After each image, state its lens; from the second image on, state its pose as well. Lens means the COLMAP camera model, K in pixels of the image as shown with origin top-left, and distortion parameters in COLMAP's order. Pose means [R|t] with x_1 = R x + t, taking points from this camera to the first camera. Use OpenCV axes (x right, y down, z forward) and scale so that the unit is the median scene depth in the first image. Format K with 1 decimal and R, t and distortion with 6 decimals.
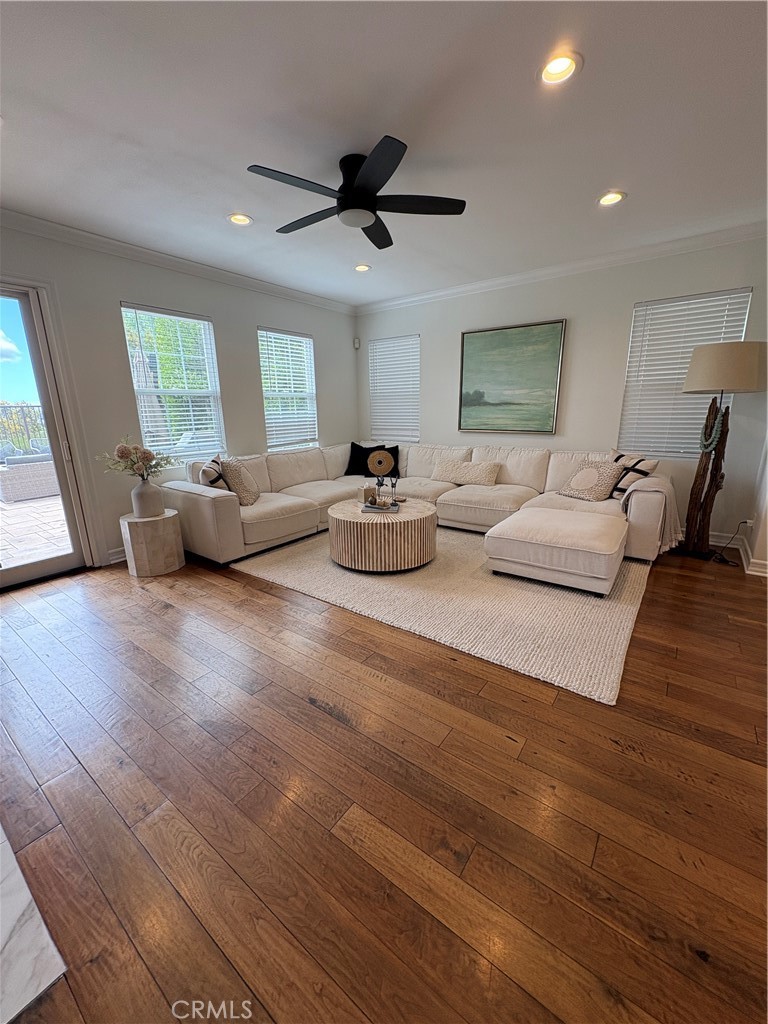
lens RADIAL K [[406.5, 0, 384.2], [0, 406.5, 512.8], [0, 0, 1]] dist [-0.003881, 0.000452]
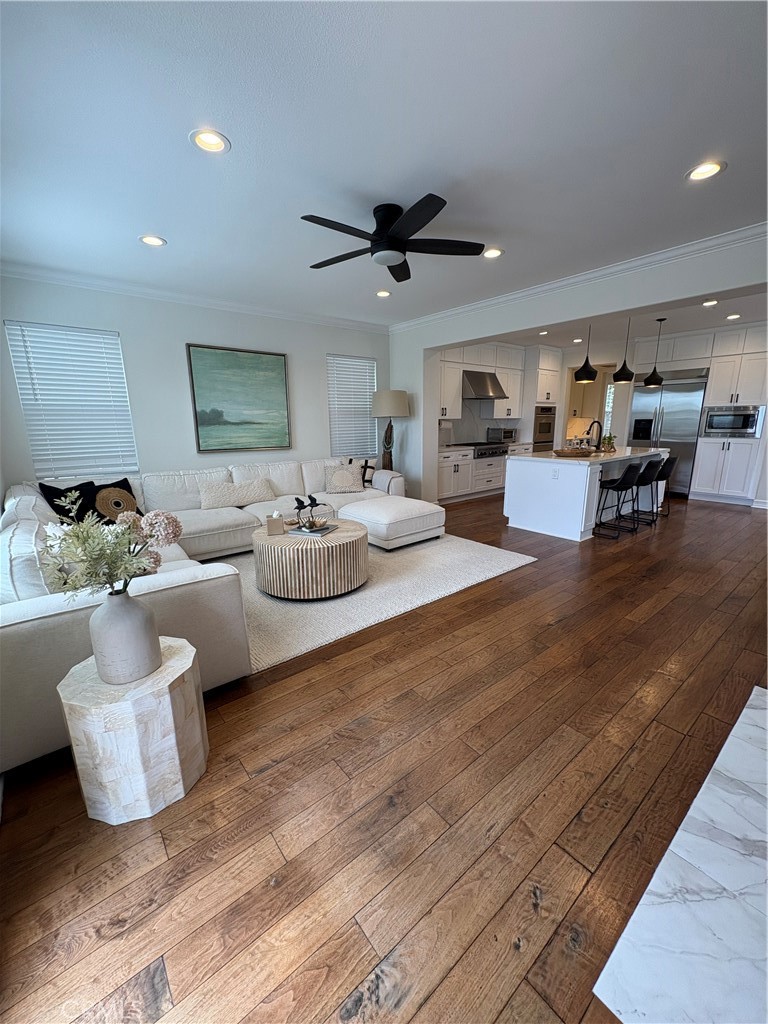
lens RADIAL K [[406.5, 0, 380.5], [0, 406.5, 514.3], [0, 0, 1]] dist [-0.003881, 0.000452]
pose [[0.253801, -0.202577, 0.945806, -0.646164], [0.248809, 0.958592, 0.138549, -0.104832], [-0.934708, 0.200161, 0.293694, 0.426098]]
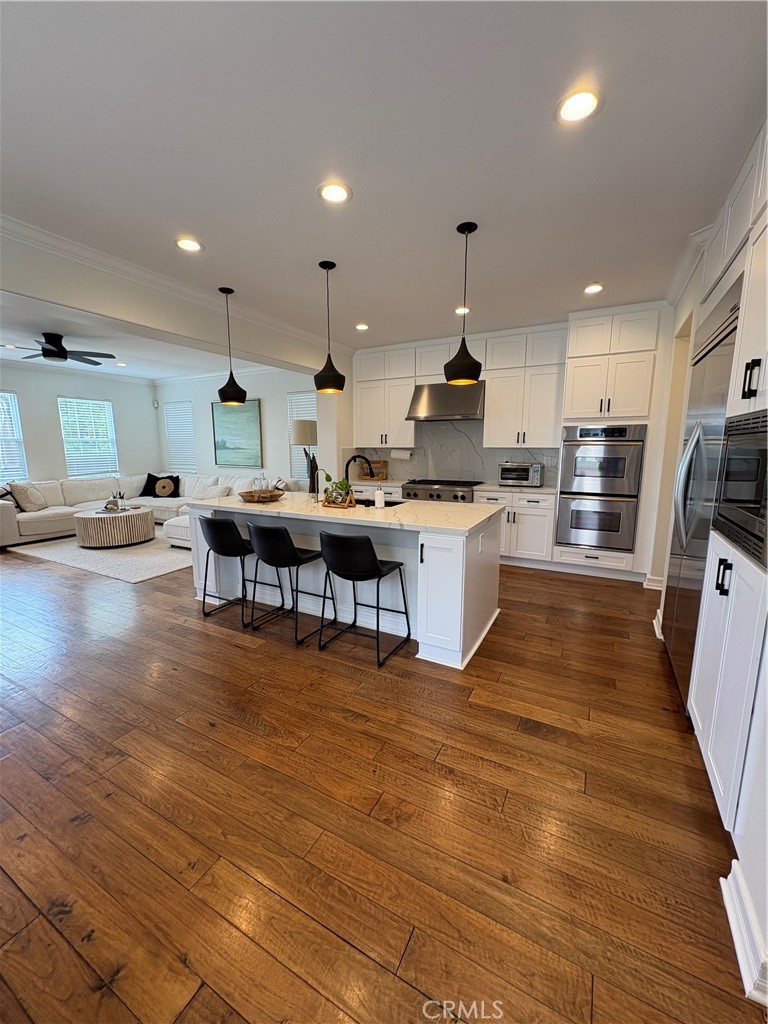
lens RADIAL K [[406.5, 0, 382.5], [0, 406.5, 508.9], [0, 0, 1]] dist [-0.003881, 0.000452]
pose [[0.989781, -0.010481, 0.142207, 0.629208], [0.023572, 0.995601, -0.090682, 0.114096], [-0.140631, 0.093108, 0.985674, -0.582648]]
